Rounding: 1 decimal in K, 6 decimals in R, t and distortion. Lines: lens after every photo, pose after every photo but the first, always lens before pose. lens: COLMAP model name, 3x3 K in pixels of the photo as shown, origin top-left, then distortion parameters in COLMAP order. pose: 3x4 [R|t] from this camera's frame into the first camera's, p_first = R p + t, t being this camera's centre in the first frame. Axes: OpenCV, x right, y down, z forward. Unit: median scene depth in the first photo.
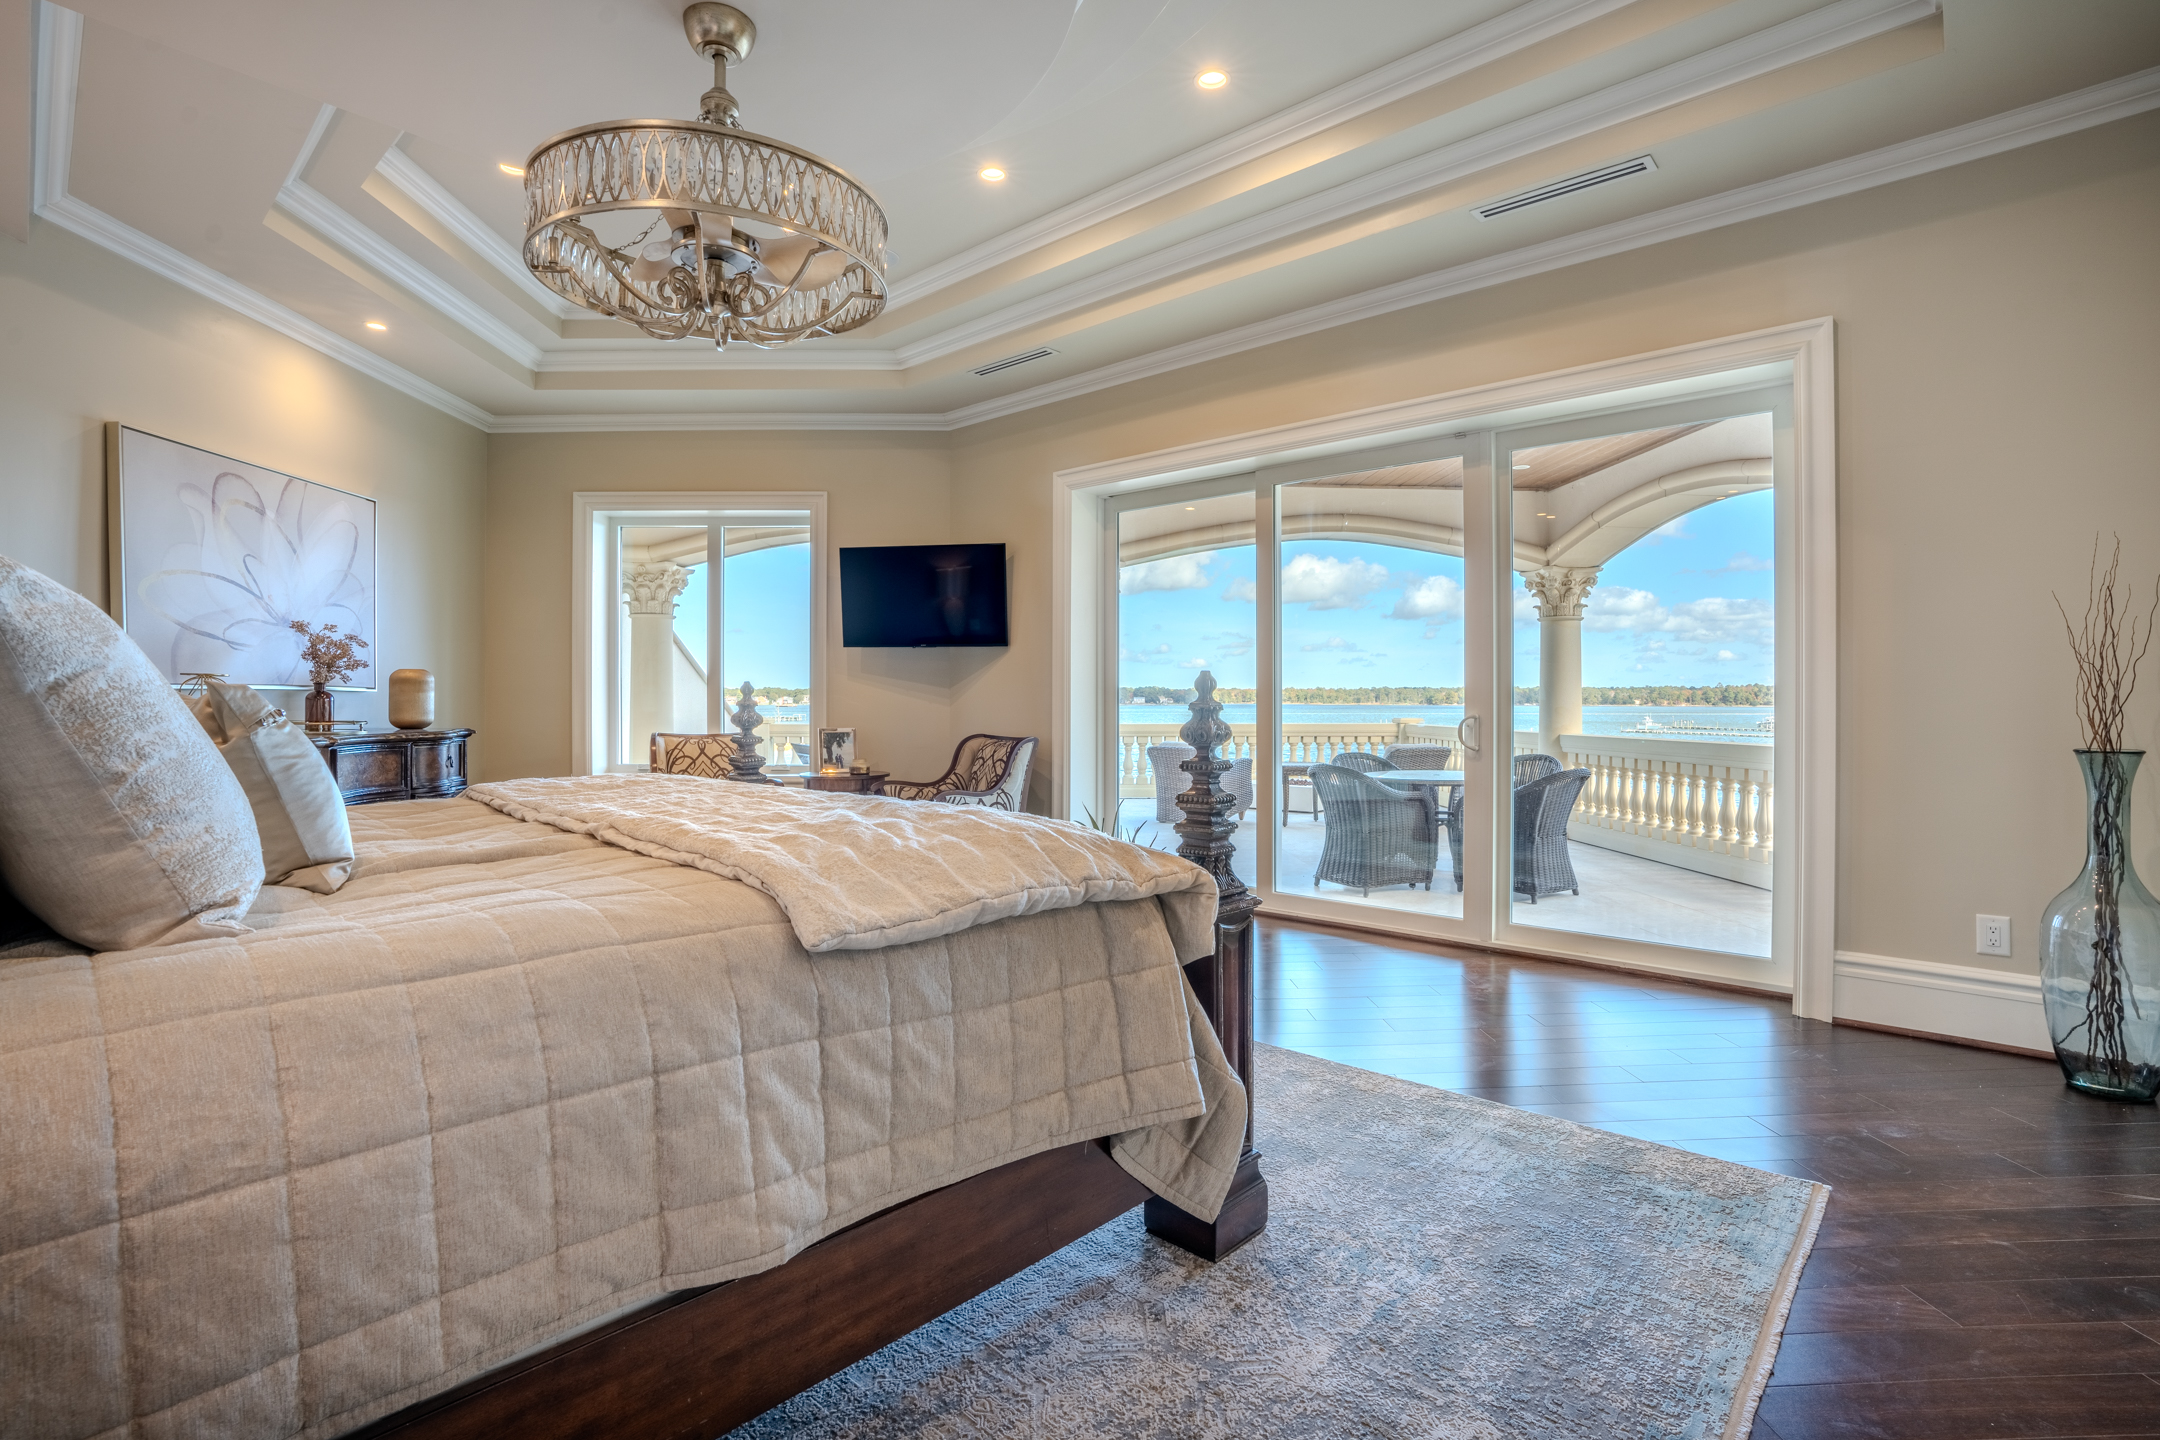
lens RADIAL K [[1010.9, 0, 1083.3], [0, 1010.9, 703.0], [0, 0, 1]] dist [-0.071960, 0.030261]
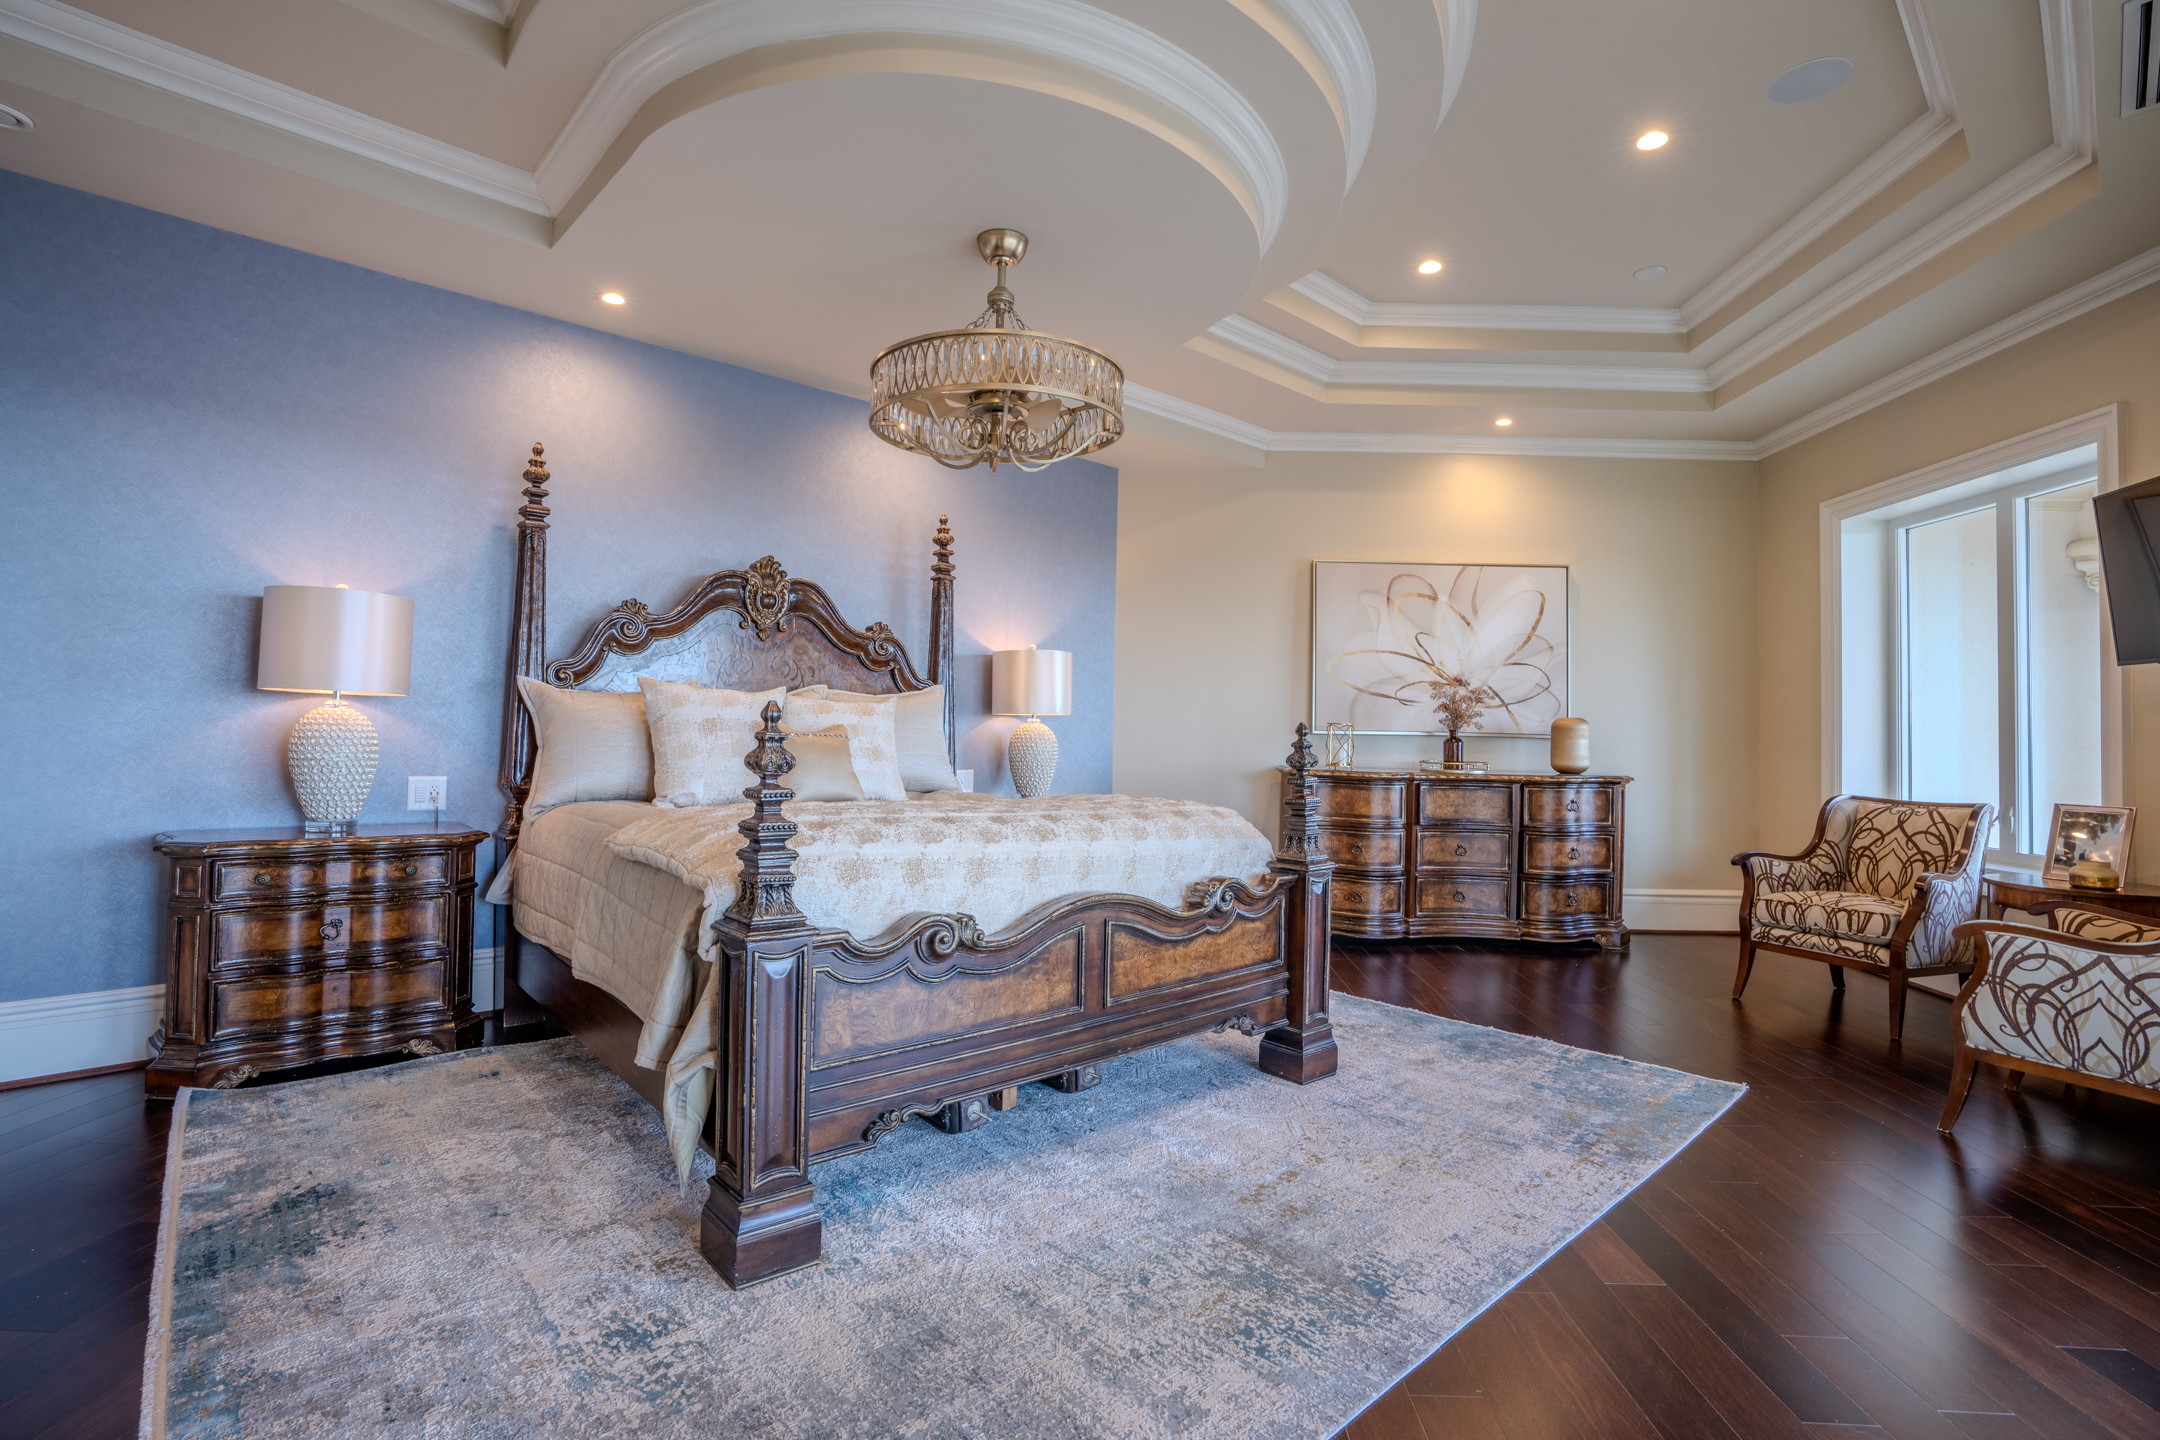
lens RADIAL K [[1010.9, 0, 1083.3], [0, 1010.9, 703.0], [0, 0, 1]] dist [-0.071960, 0.030261]
pose [[-0.098038, -0.034563, -0.994582, 0.467521], [-0.025724, 0.999151, -0.032186, -0.001657], [0.994850, 0.022429, -0.098844, 0.599614]]
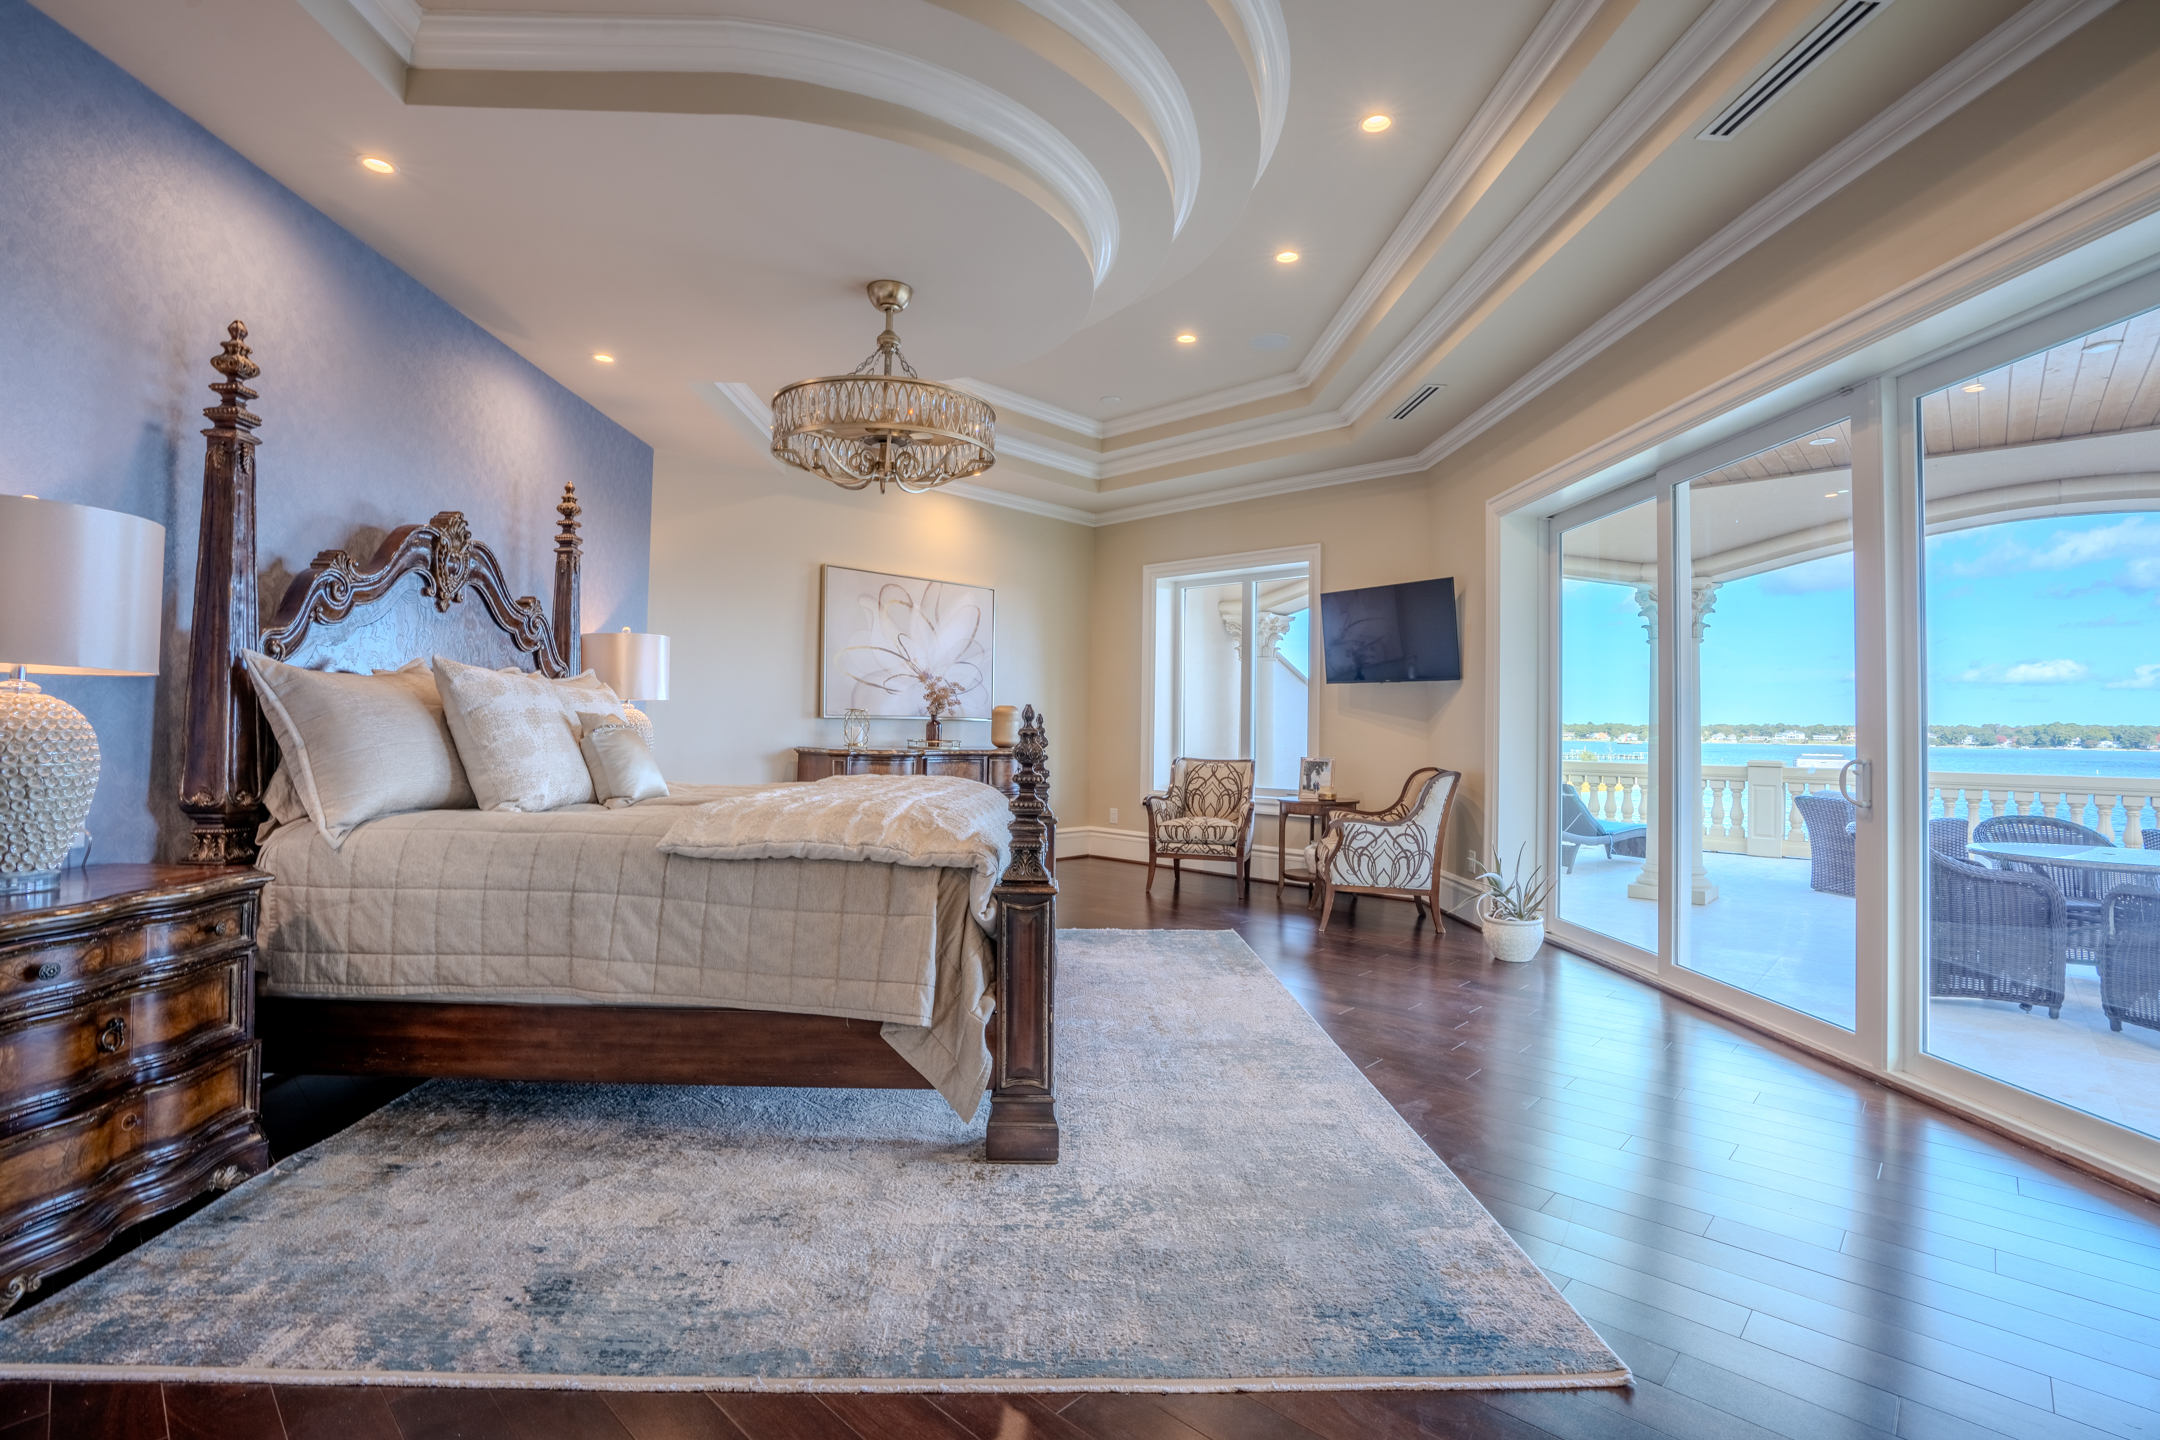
lens RADIAL K [[1010.9, 0, 1083.3], [0, 1010.9, 703.0], [0, 0, 1]] dist [-0.071960, 0.030261]
pose [[0.695121, -0.007589, -0.718853, 0.462632], [-0.017645, 0.999463, -0.027613, 0.000330], [0.718676, 0.031878, 0.694614, 0.067523]]
